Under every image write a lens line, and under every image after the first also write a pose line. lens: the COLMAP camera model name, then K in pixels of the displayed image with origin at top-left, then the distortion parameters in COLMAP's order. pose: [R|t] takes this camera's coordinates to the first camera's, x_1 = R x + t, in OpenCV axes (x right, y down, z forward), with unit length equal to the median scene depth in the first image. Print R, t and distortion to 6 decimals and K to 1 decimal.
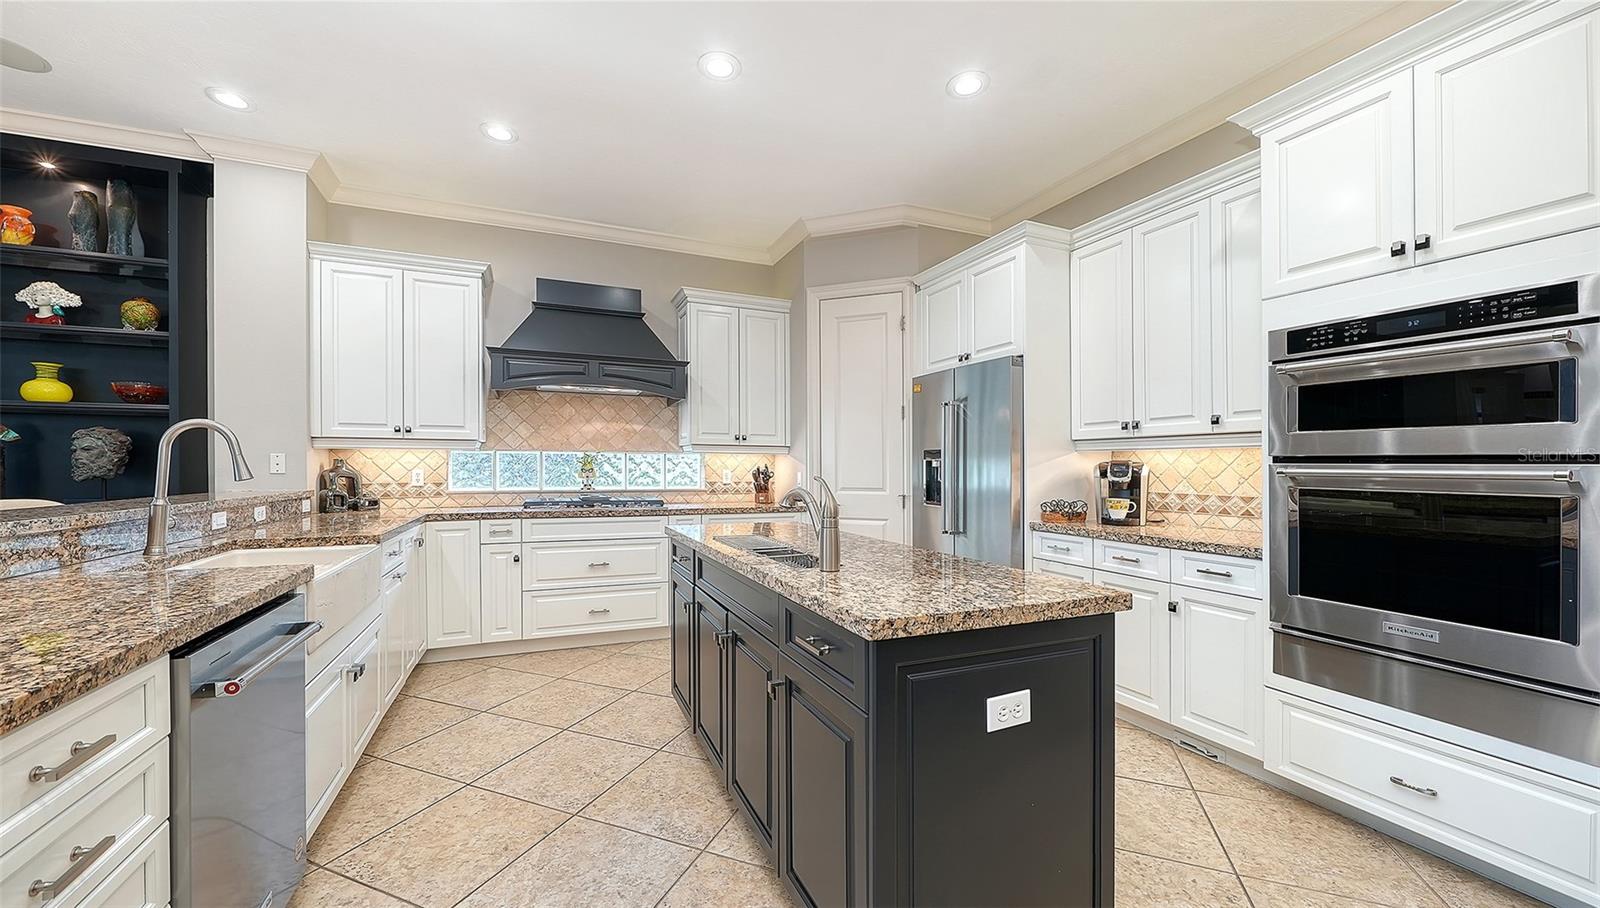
lens RADIAL K [[599.1, 0, 787.3], [0, 599.1, 454.3], [0, 0, 1]] dist [-0.006174, -0.000718]
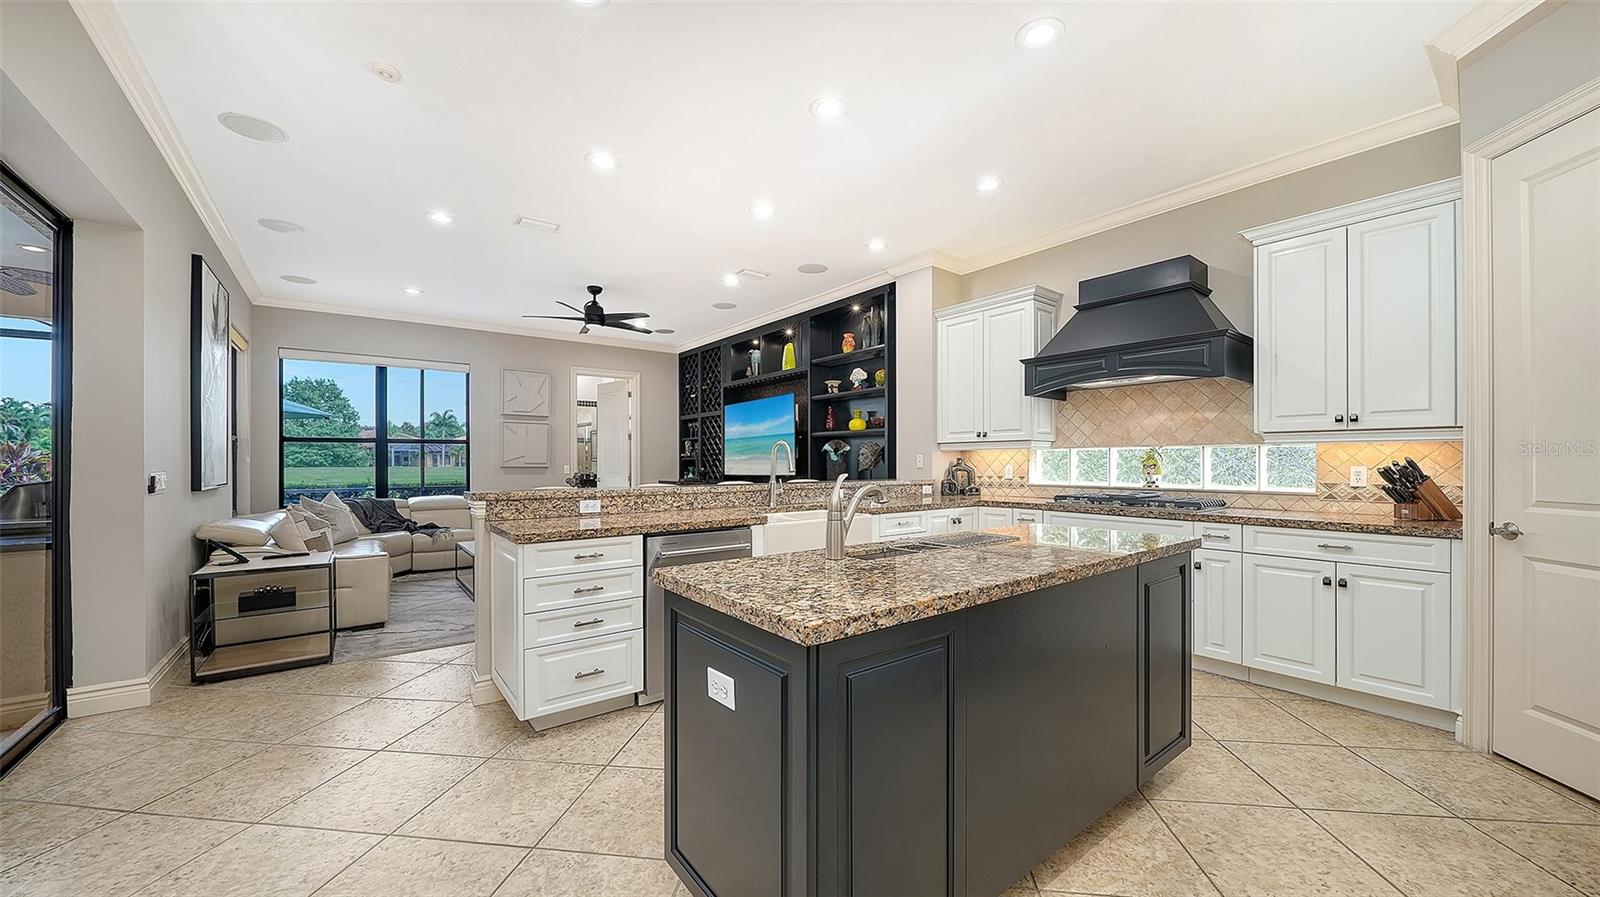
lens RADIAL K [[582.4, 0, 800.6], [0, 582.4, 452.6], [0, 0, 1]] dist [-0.004140, -0.000218]
pose [[0.256704, -0.019131, -0.966301, 0.555023], [0.024569, 0.999610, -0.013263, 0.005310], [0.966178, -0.020336, 0.257074, 0.335011]]
